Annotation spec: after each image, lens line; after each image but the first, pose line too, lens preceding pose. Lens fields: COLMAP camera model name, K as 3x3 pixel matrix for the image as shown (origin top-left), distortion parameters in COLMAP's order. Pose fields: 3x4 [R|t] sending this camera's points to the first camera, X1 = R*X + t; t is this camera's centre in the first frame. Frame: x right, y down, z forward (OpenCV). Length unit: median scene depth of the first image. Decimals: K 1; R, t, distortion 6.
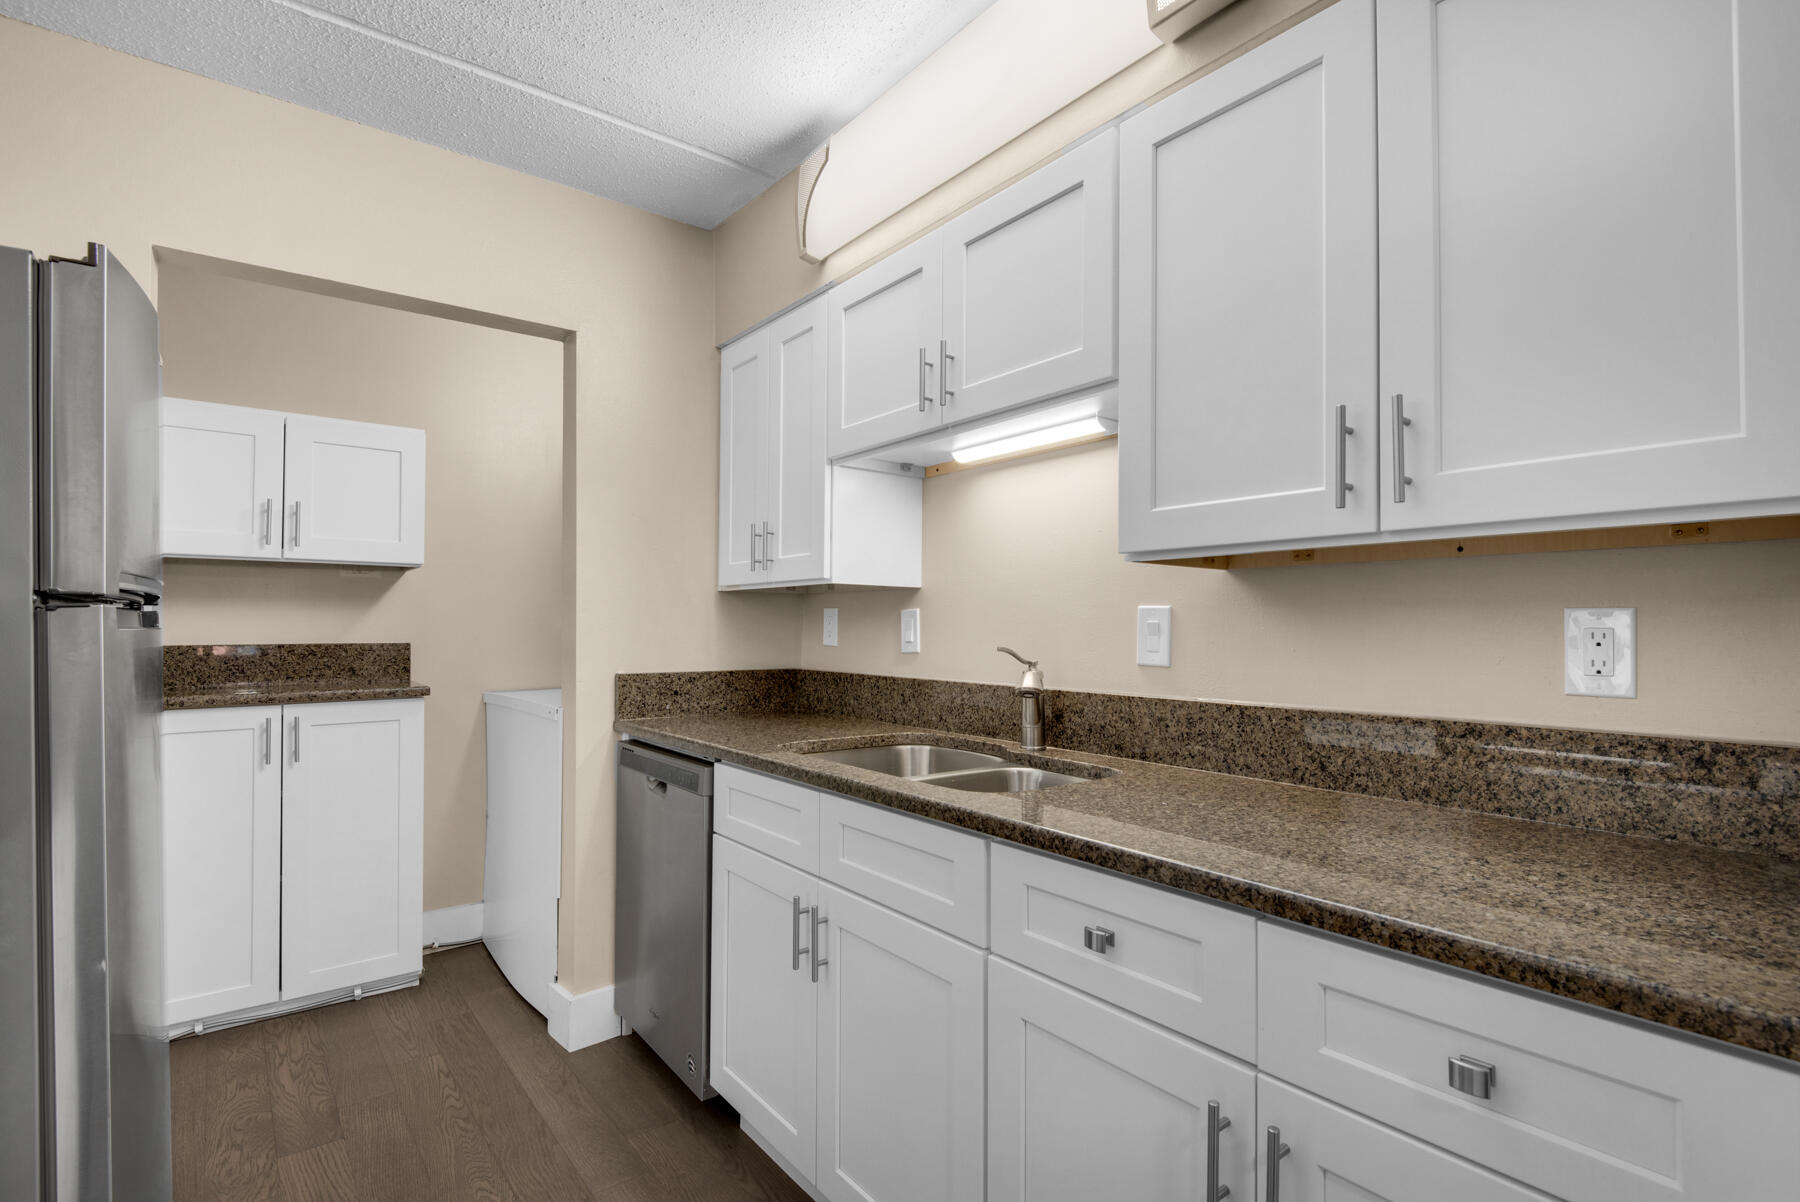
lens RADIAL K [[873.4, 0, 908.8], [0, 873.4, 612.2], [0, 0, 1]] dist [0.022466, -0.020143]
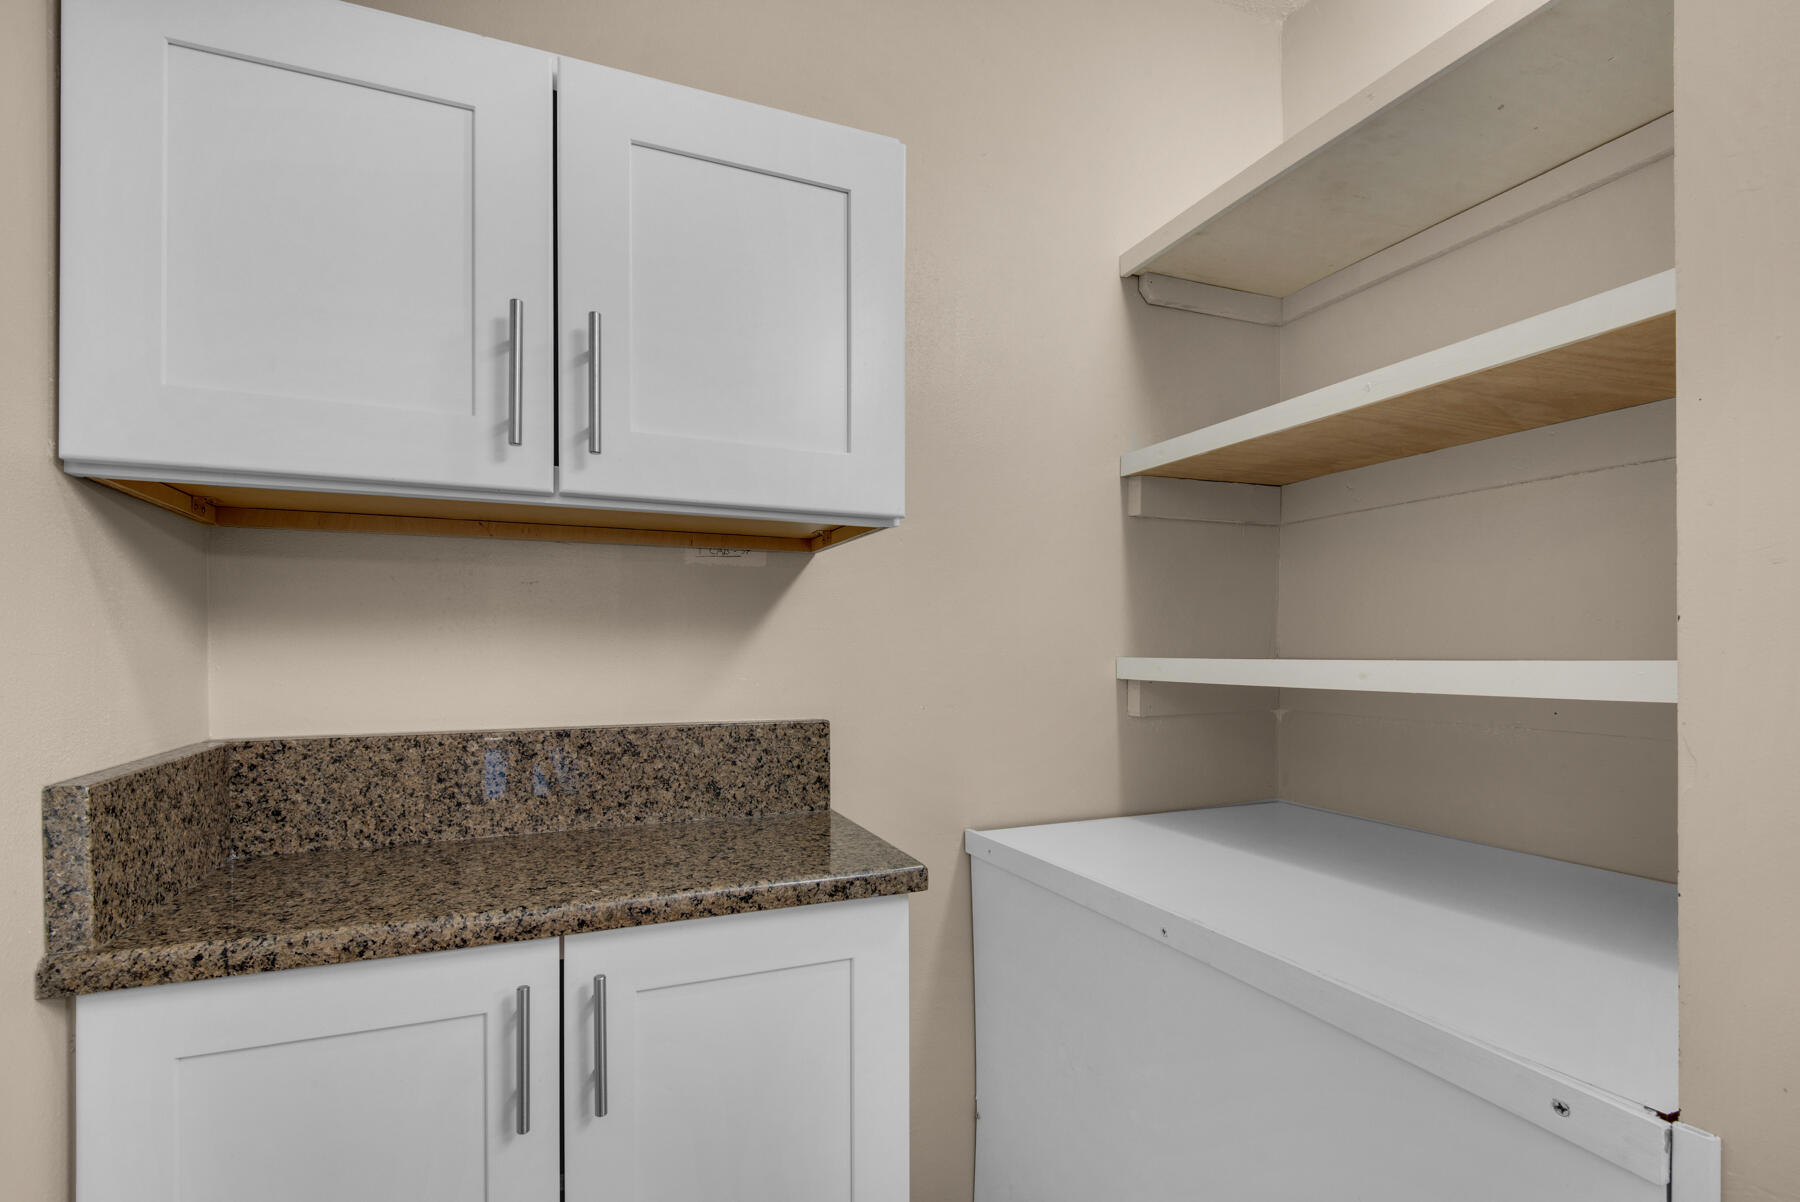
lens RADIAL K [[835.3, 0, 898.3], [0, 835.3, 648.2], [0, 0, 1]] dist [0.020711, -0.000354]
pose [[0.966347, -0.004002, -0.257210, -0.511290], [0.007782, 0.999876, 0.013681, -0.005855], [0.257124, -0.015222, 0.966259, 0.732630]]
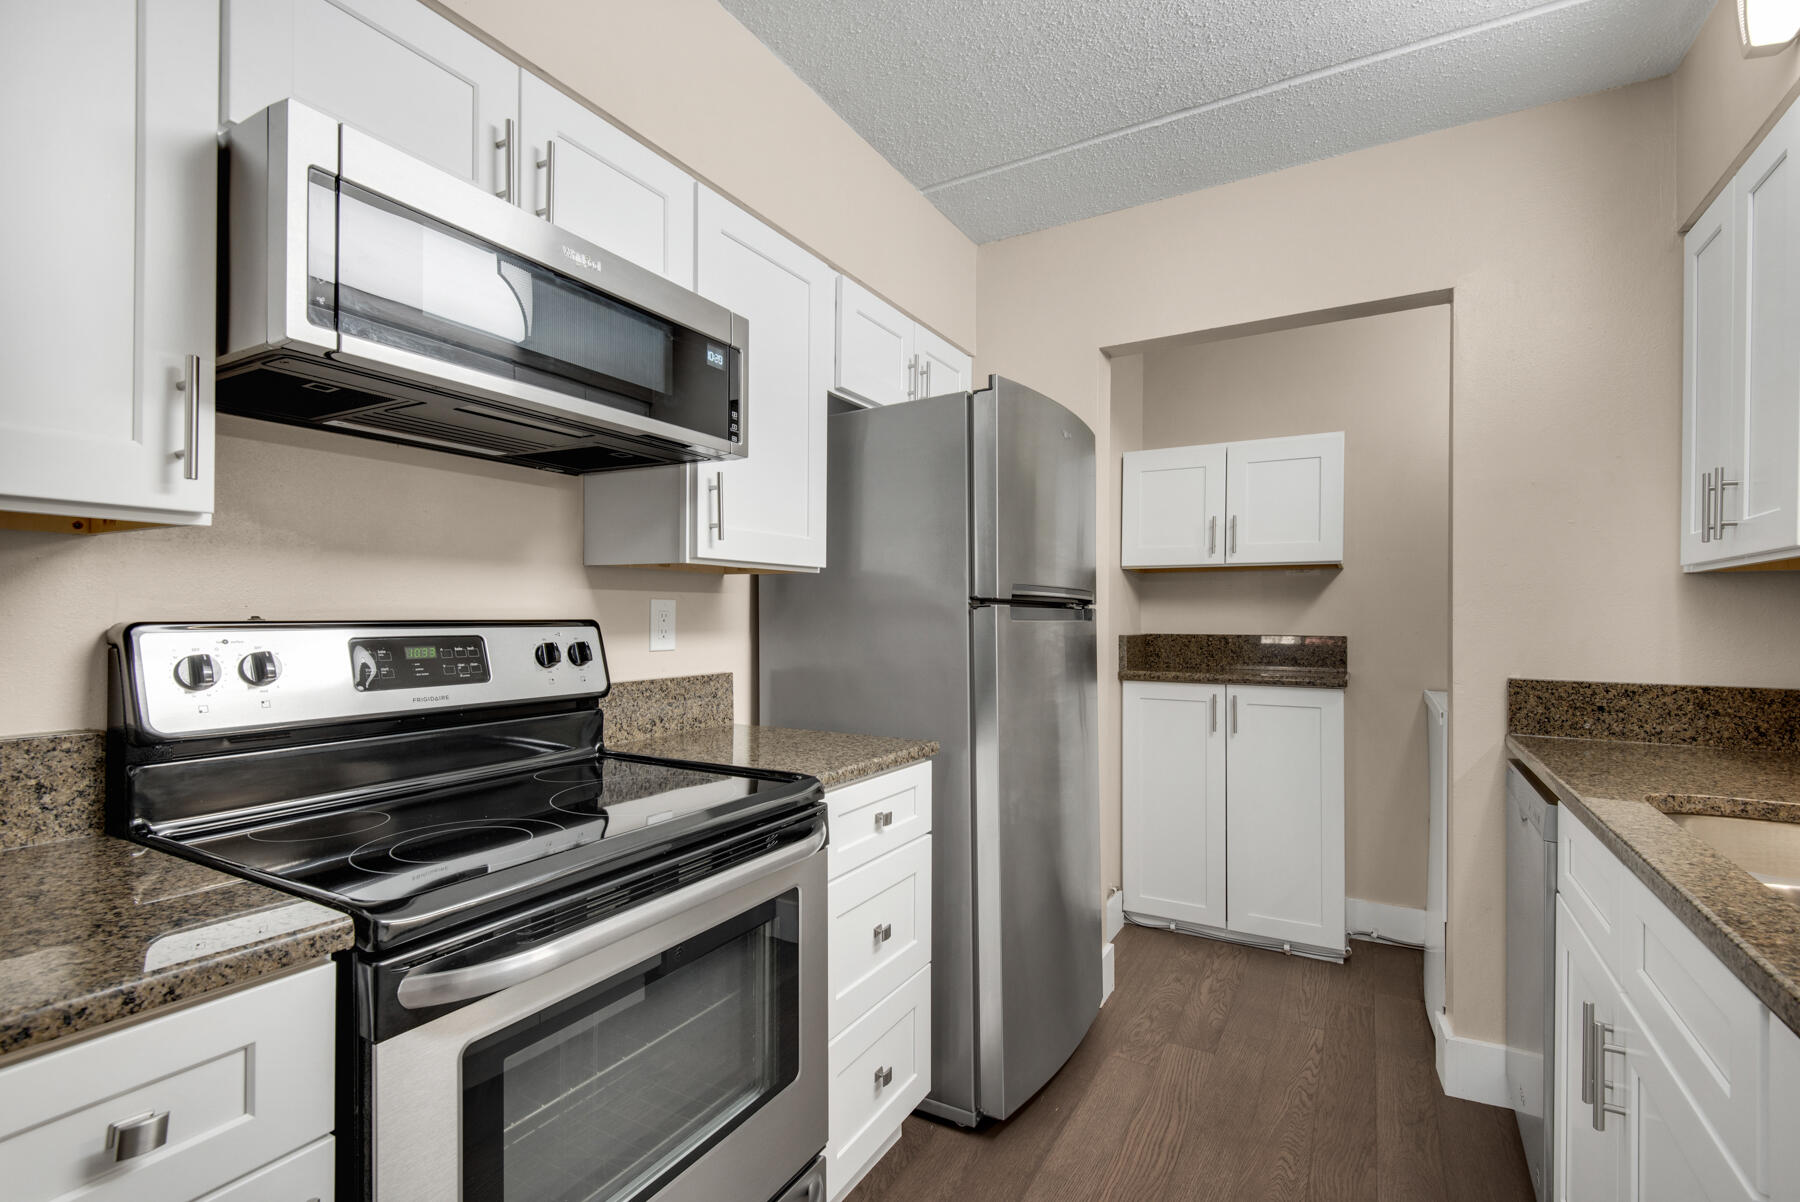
lens RADIAL K [[827.9, 0, 860.7], [0, 827.9, 615.3], [0, 0, 1]] dist [0.032688, -0.023418]
pose [[0.342339, -0.001082, -0.939576, 0.194823], [0.009966, 0.999947, 0.002480, 0.001902], [0.939524, -0.010212, 0.342331, 0.135646]]
